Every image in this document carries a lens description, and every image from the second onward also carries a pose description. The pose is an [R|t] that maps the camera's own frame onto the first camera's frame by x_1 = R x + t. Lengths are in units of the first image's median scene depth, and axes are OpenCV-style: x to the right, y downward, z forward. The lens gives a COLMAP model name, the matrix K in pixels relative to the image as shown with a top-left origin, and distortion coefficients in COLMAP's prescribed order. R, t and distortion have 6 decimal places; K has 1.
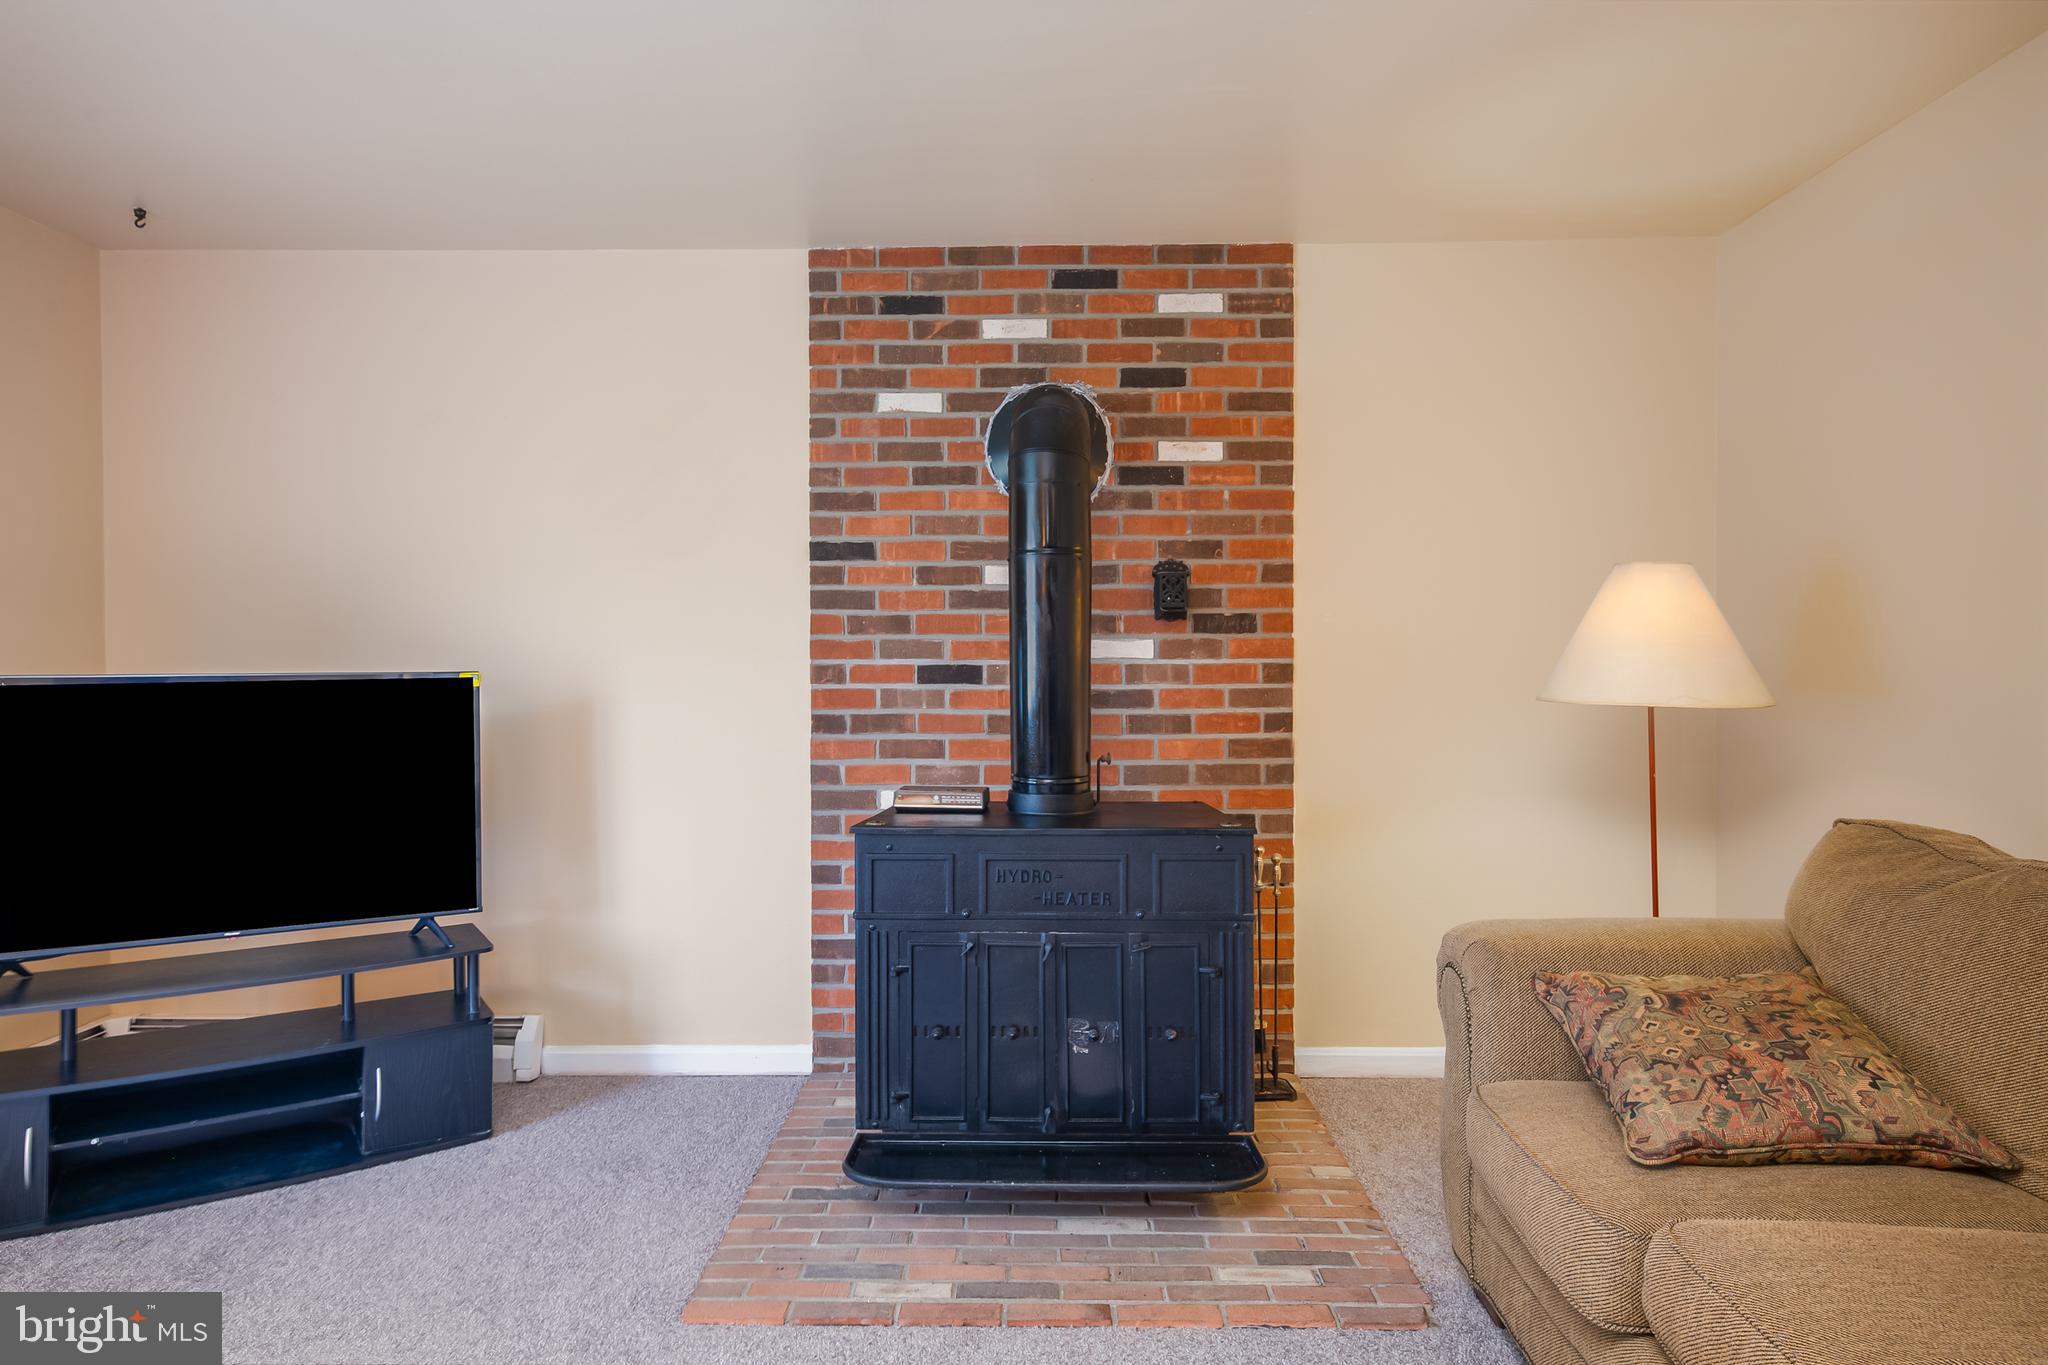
lens RADIAL K [[1273.3, 0, 1026.0], [0, 1273.3, 668.6], [0, 0, 1]] dist [0.017386, 0.002910]
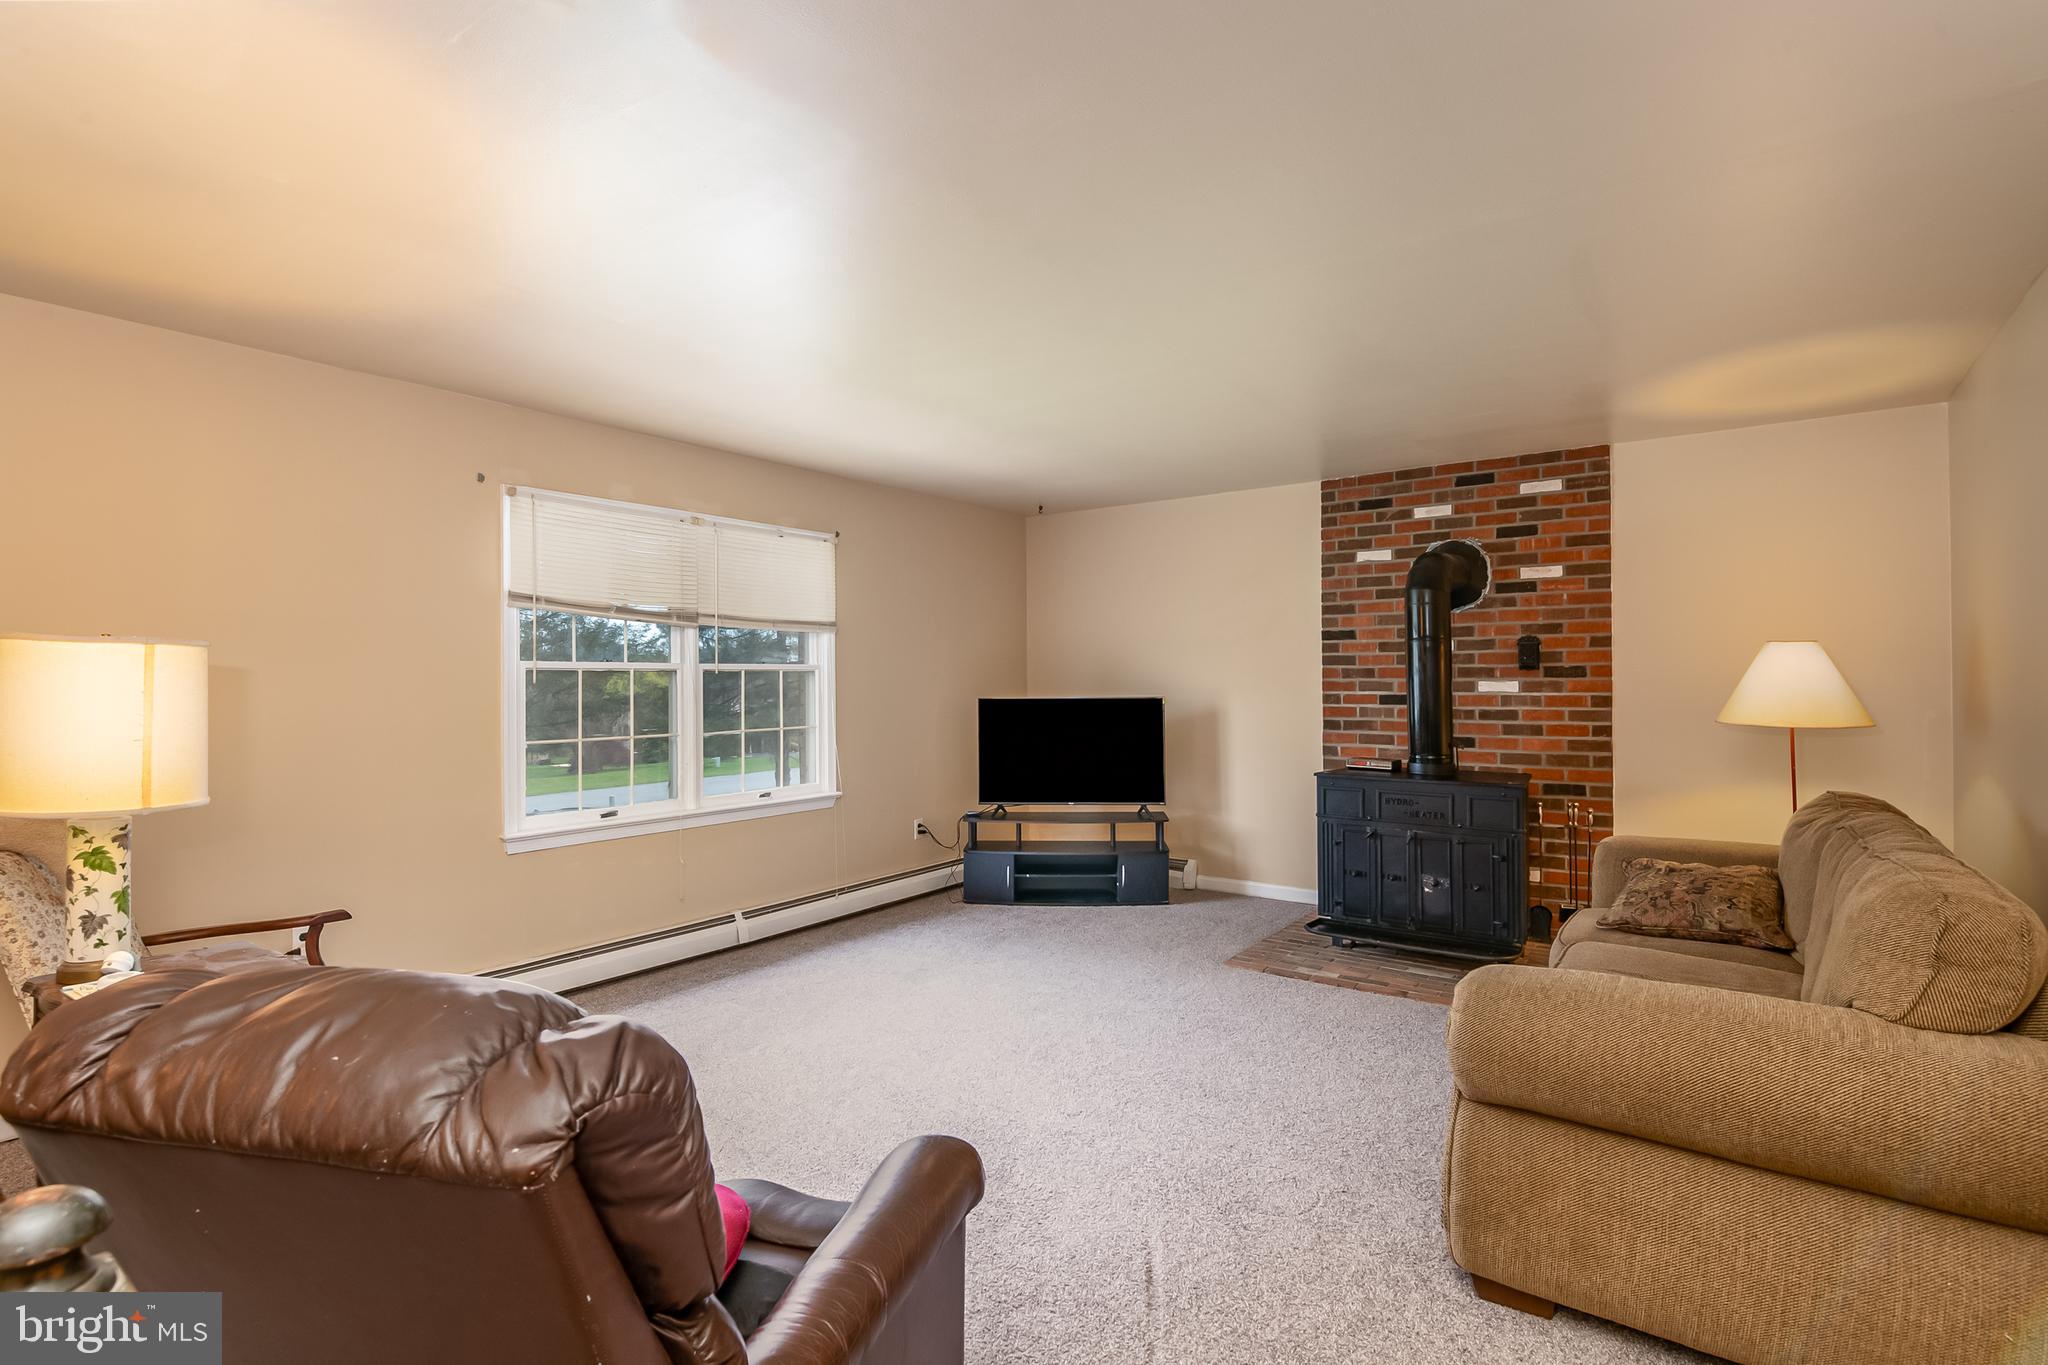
lens RADIAL K [[988.4, 0, 1023.0], [0, 988.4, 675.5], [0, 0, 1]] dist [-0.003915, -0.003958]
pose [[0.820836, -0.001474, -0.571162, 0.317501], [-0.001067, 0.999991, -0.004115, -0.024609], [0.571163, 0.003987, 0.820827, -0.498066]]
